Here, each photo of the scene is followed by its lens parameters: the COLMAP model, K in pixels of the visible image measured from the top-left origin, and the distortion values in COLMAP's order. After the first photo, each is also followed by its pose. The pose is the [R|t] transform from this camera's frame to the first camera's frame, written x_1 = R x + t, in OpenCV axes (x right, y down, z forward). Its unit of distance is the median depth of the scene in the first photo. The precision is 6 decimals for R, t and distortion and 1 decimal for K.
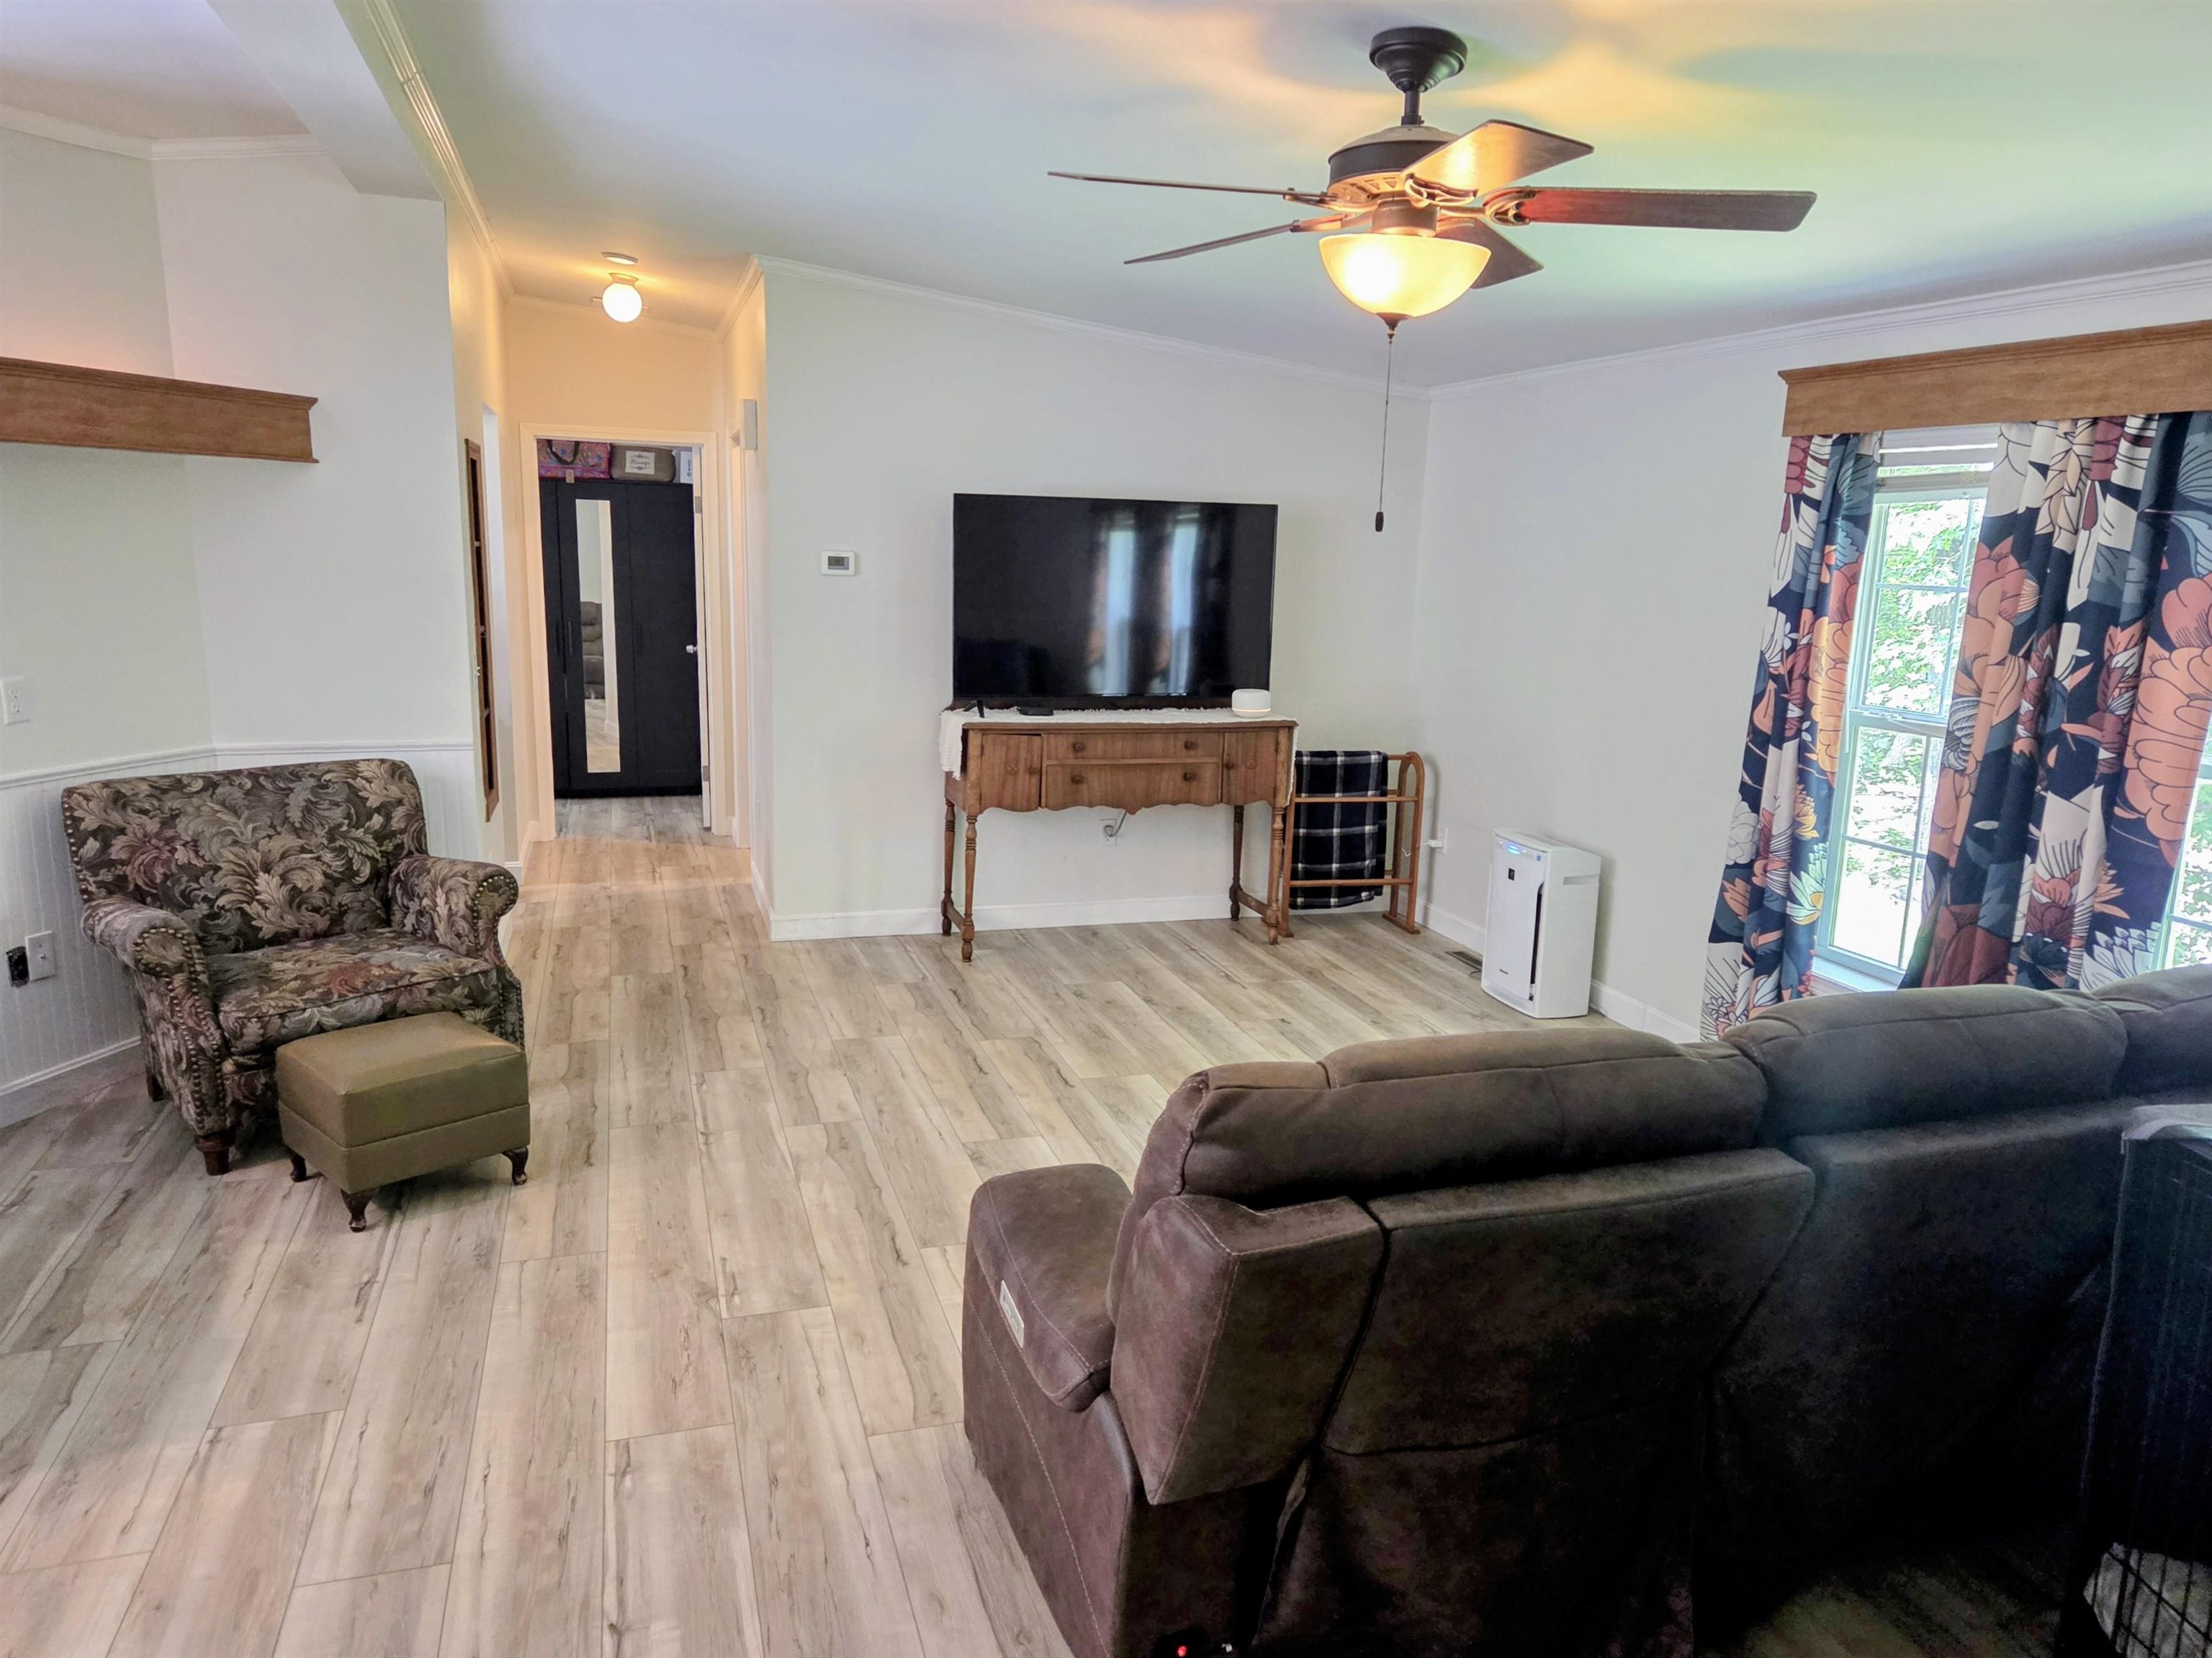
lens RADIAL K [[1502.1, 0, 1093.0], [0, 1502.1, 834.4], [0, 0, 1]] dist [0.044366, -0.004412]
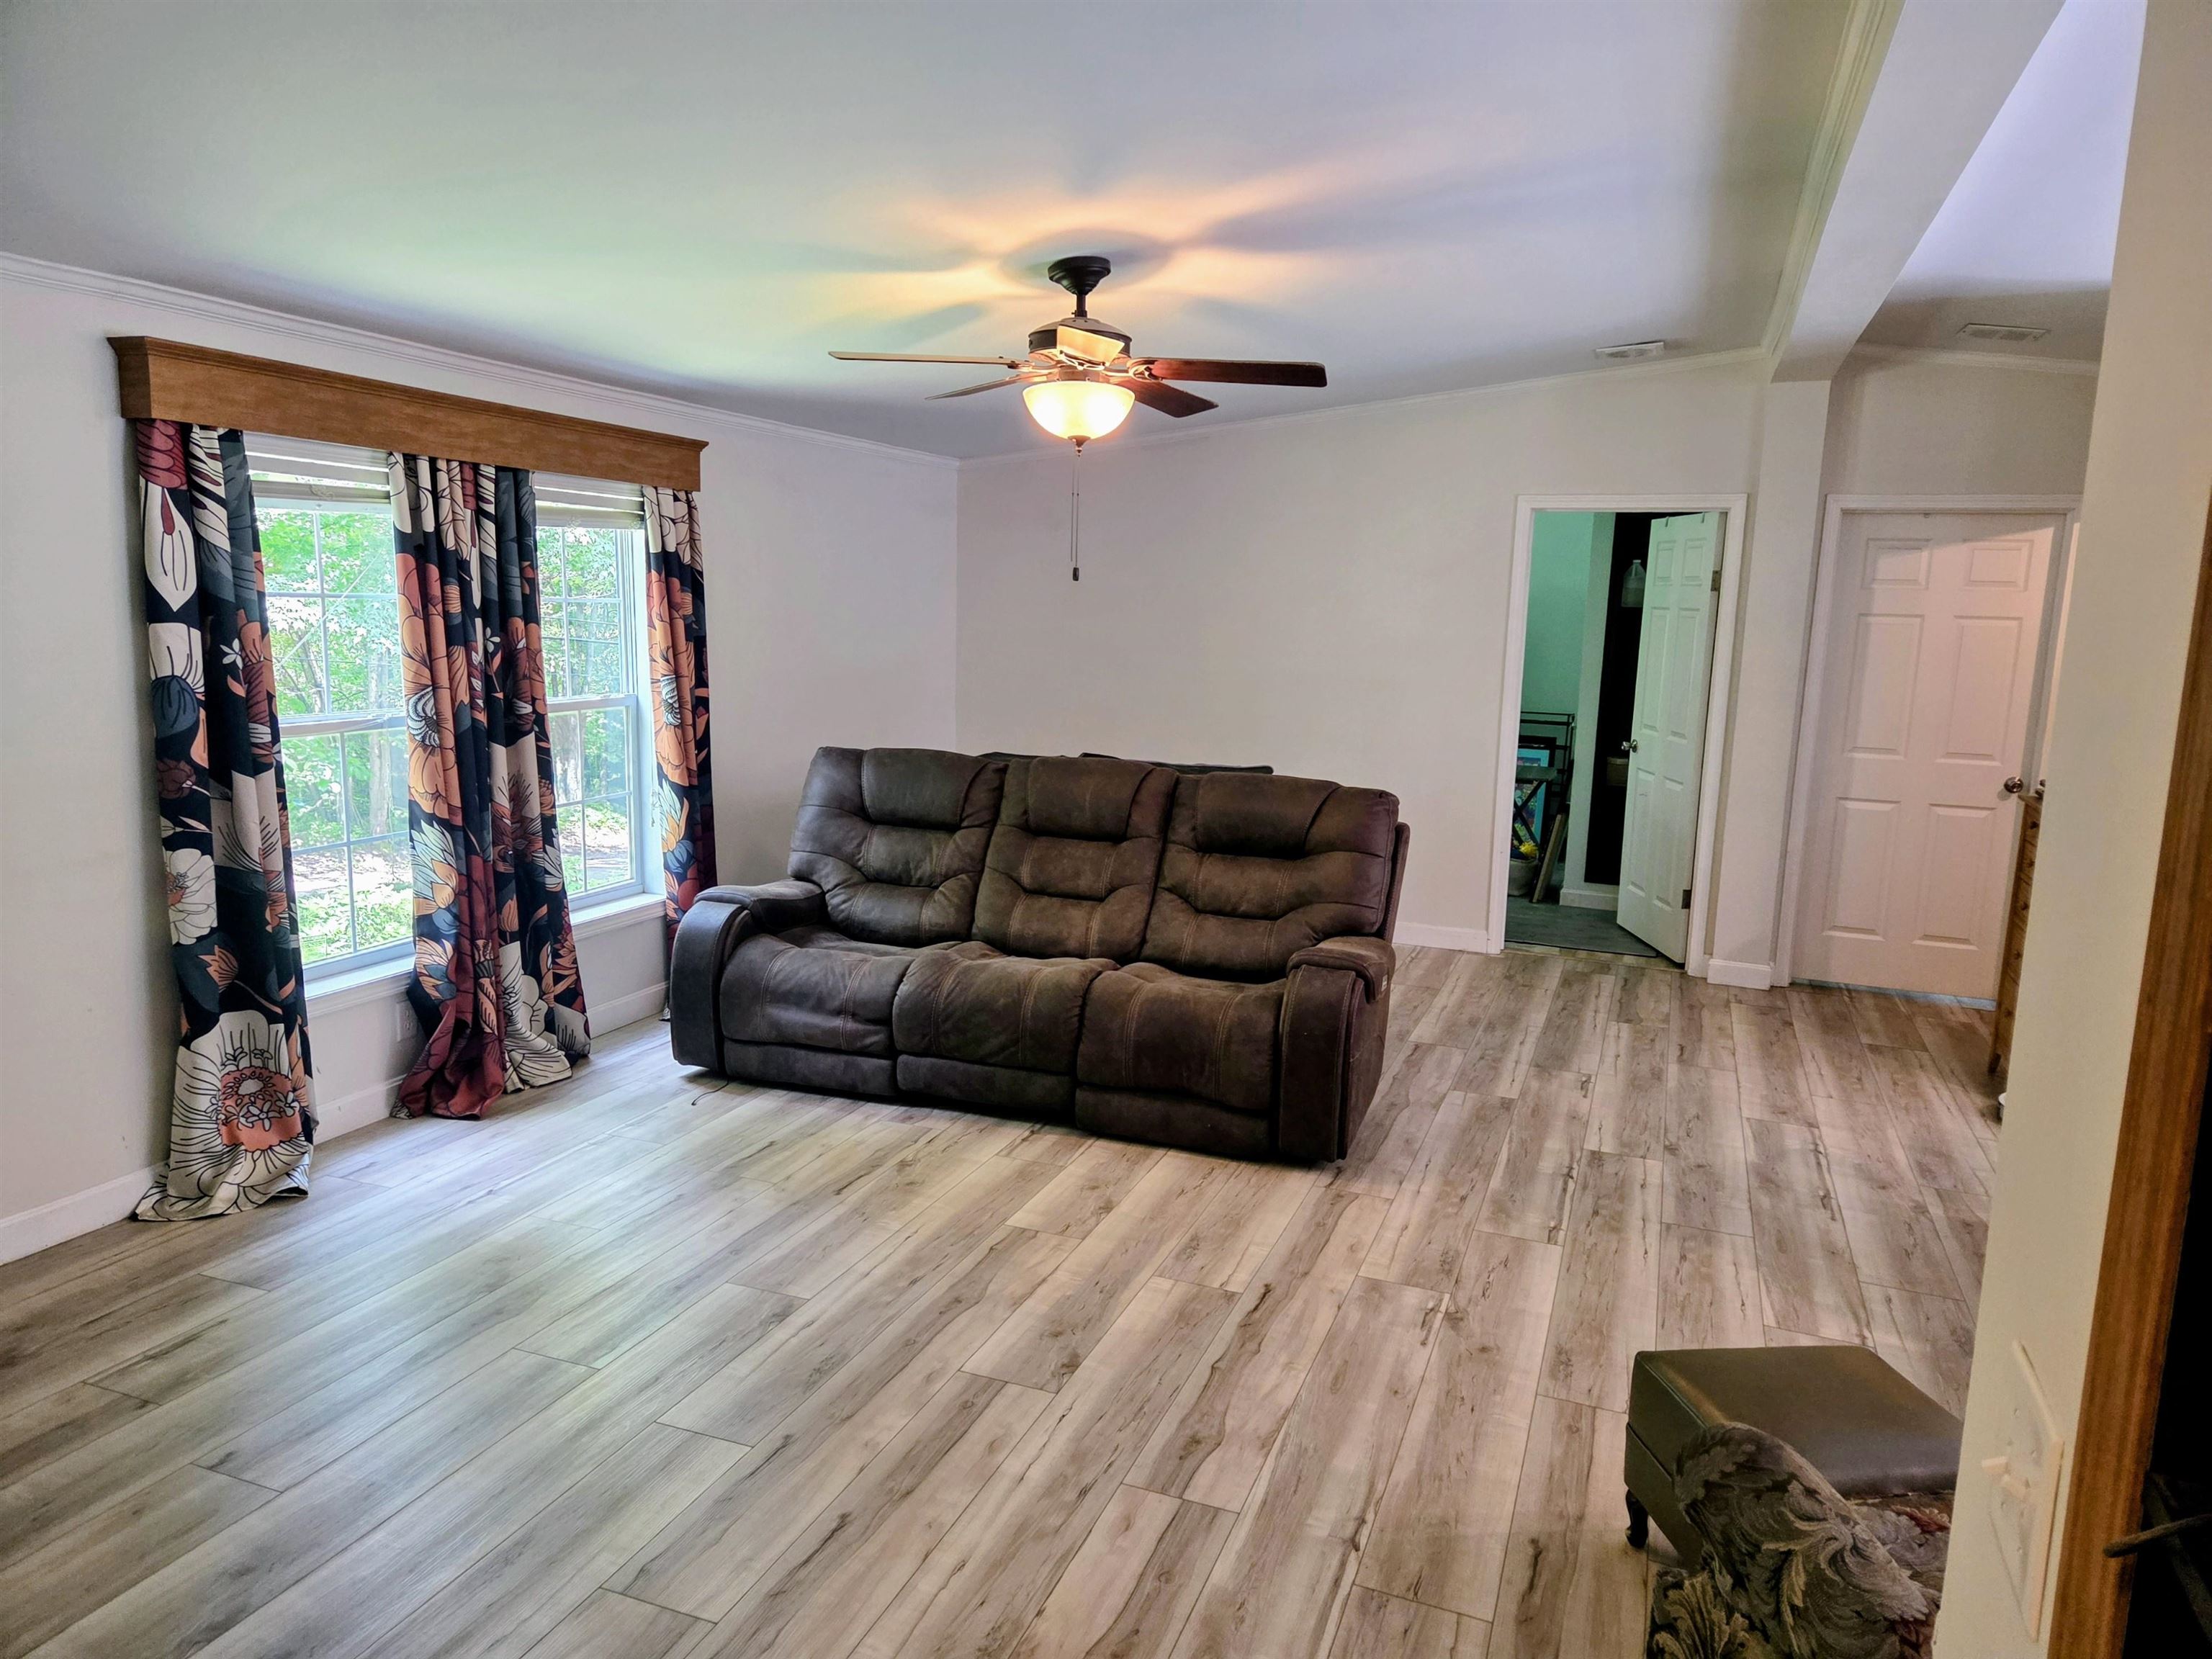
lens RADIAL K [[1502.2, 0, 1095.0], [0, 1502.2, 832.8], [0, 0, 1]] dist [0.044366, -0.004412]
pose [[-0.779286, -0.150690, 0.608281, -0.592098], [0.072822, 0.942307, 0.326734, -0.348052], [-0.622423, 0.298915, -0.723353, 1.651024]]
